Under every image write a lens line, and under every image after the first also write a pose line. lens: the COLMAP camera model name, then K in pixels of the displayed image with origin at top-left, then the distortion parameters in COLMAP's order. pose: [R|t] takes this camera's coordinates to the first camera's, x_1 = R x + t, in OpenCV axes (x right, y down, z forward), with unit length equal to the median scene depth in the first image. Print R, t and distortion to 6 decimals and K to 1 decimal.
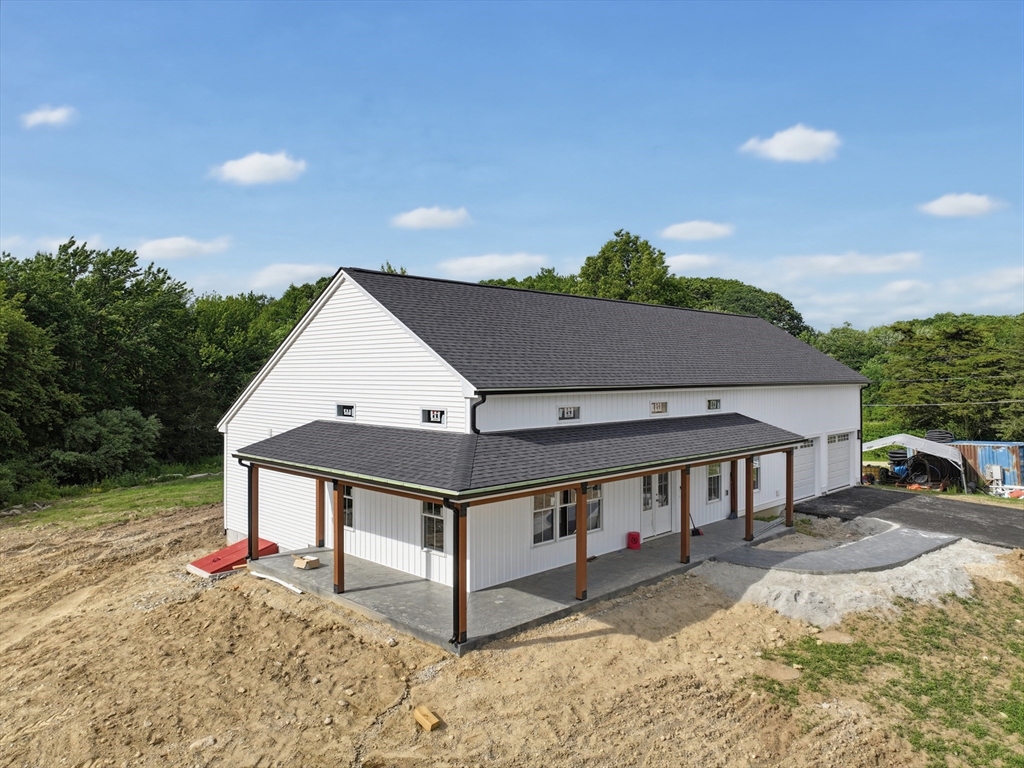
lens RADIAL K [[720.0, 0, 508.6], [0, 720.0, 382.8], [0, 0, 1]] dist [0.020263, -0.000148]
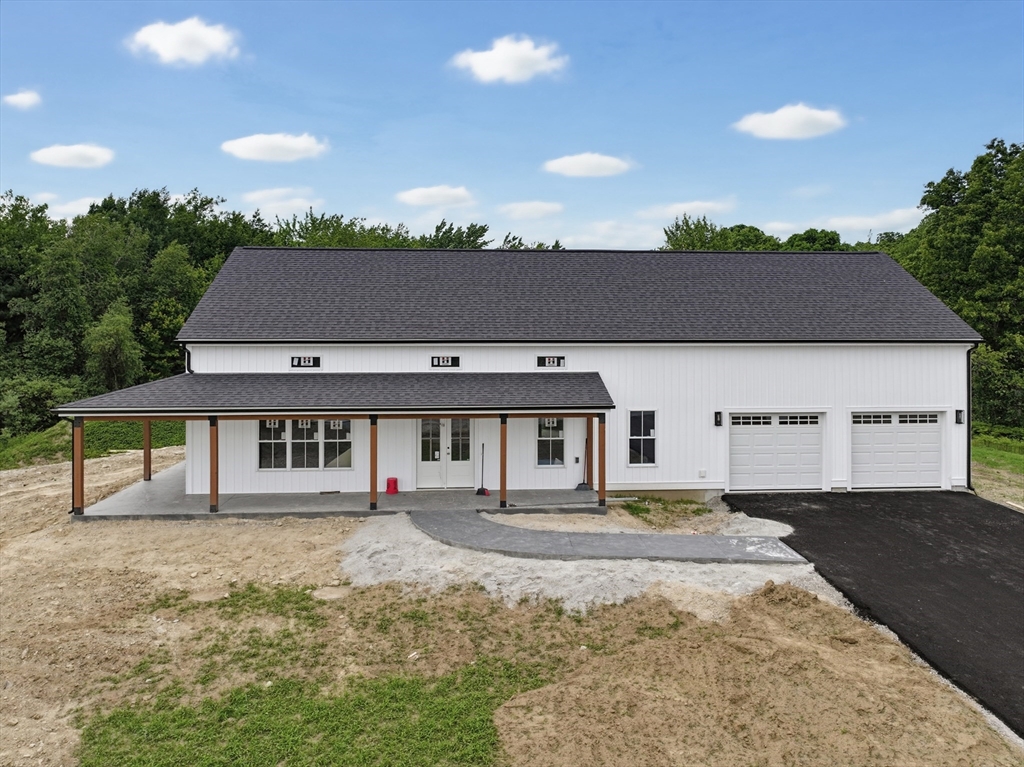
lens RADIAL K [[720.0, 0, 502.8], [0, 720.0, 387.4], [0, 0, 1]] dist [0.020263, -0.000148]
pose [[0.748185, 0.068304, -0.659965, 0.987118], [-0.009267, 0.995666, 0.092543, -0.025384], [0.663426, -0.063124, 0.745575, 0.323445]]
